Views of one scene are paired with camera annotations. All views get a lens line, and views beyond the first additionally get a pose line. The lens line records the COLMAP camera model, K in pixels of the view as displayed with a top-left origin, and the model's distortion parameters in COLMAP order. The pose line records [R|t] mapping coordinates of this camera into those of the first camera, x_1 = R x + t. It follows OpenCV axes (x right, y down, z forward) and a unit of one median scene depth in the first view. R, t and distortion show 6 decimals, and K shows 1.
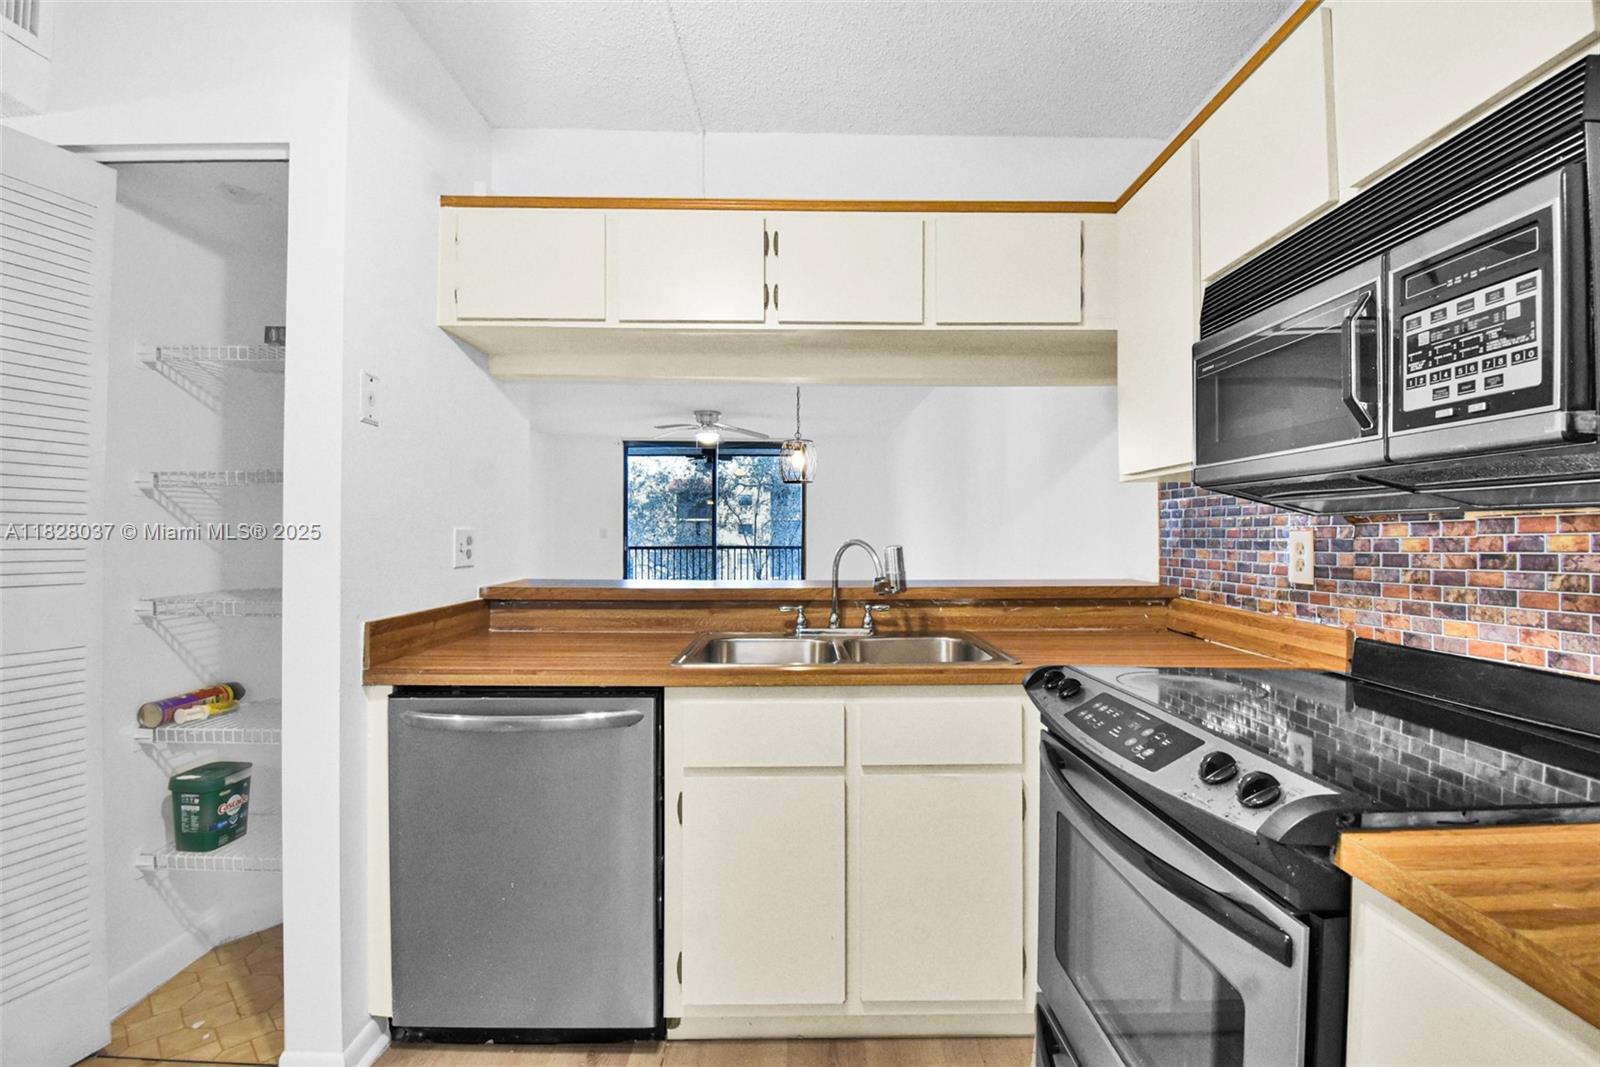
lens RADIAL K [[725.3, 0, 800.0], [0, 725.3, 533.5], [0, 0, 1]] dist [-0.000082, -0.000125]
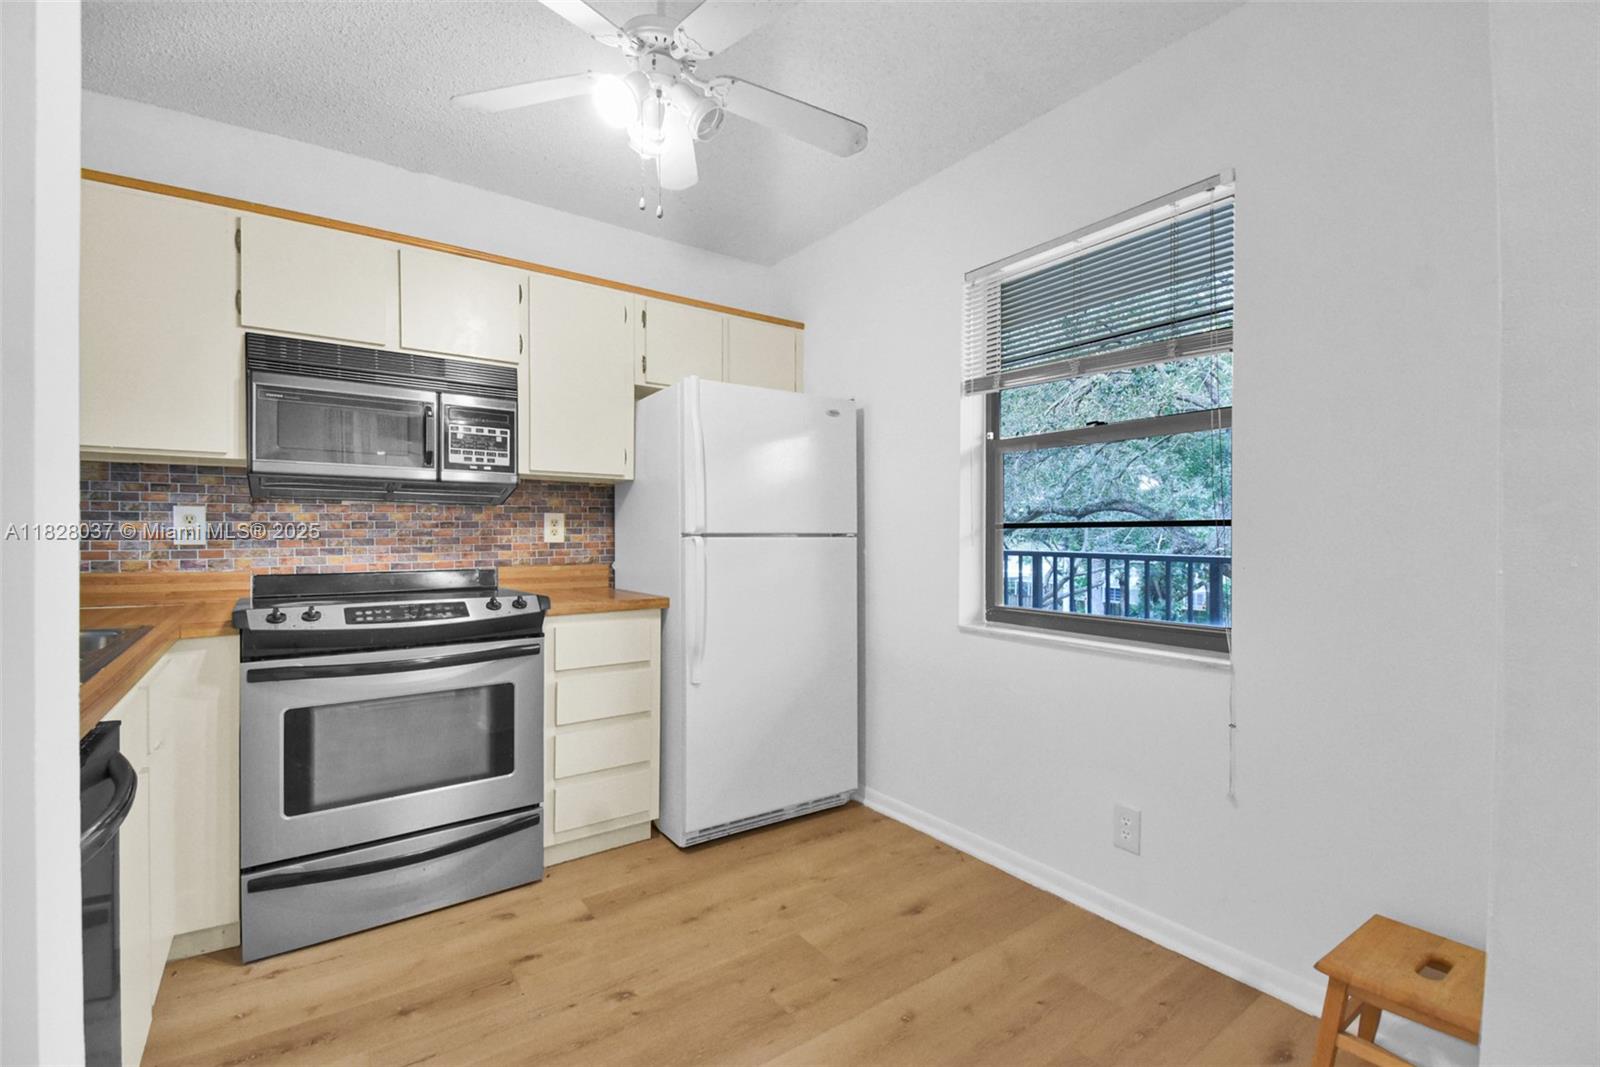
lens RADIAL K [[723.2, 0, 801.2], [0, 723.2, 540.7], [0, 0, 1]] dist [0.000114, -0.000268]
pose [[-0.578362, -0.012518, 0.815685, -1.804079], [-0.009543, 0.999918, 0.008579, 0.064117], [-0.815725, -0.002822, -0.578433, 1.398206]]
